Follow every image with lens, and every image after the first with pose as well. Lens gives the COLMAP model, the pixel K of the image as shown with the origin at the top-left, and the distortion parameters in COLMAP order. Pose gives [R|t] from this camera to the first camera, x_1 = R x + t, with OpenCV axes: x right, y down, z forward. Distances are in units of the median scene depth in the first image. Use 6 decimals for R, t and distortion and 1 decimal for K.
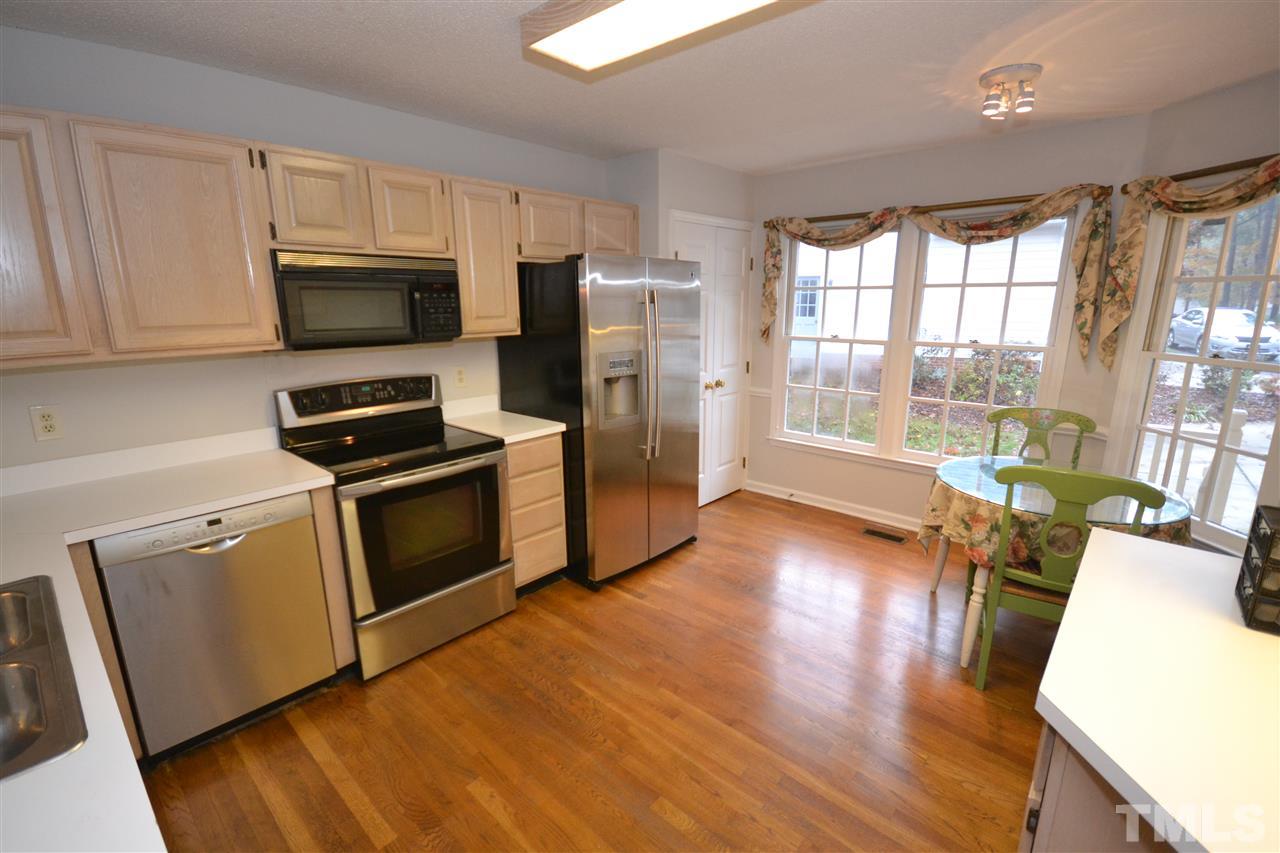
lens RADIAL K [[565.6, 0, 640.0], [0, 565.6, 426.5], [0, 0, 1]] dist [-0.000711, 0.000300]
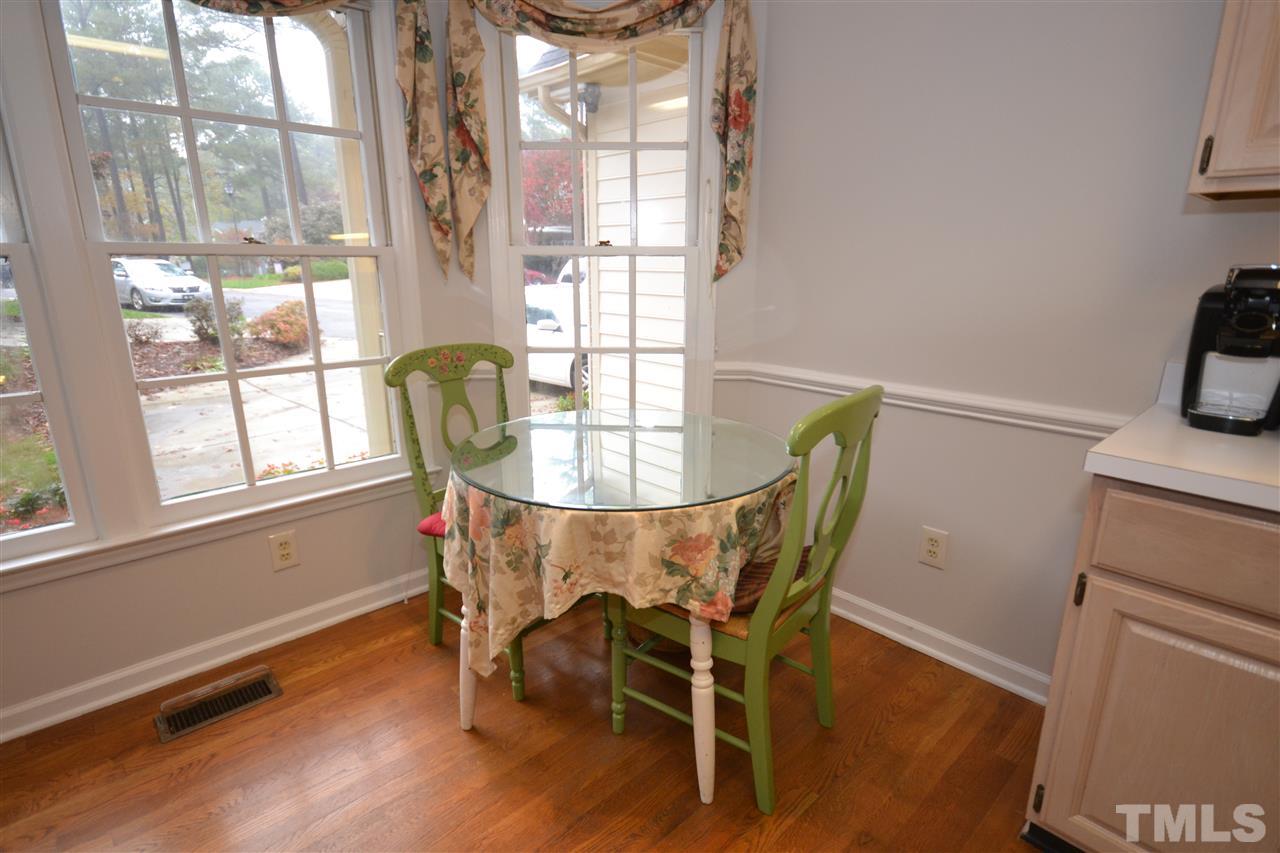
lens RADIAL K [[646.3, 0, 640.0], [0, 646.3, 426.5], [0, 0, 1]] dist [0.013502, -0.000256]
pose [[0.087331, -0.251180, 0.963993, 0.047461], [0.221654, 0.948331, 0.227019, -0.064326], [-0.971207, 0.193847, 0.138494, 0.764150]]
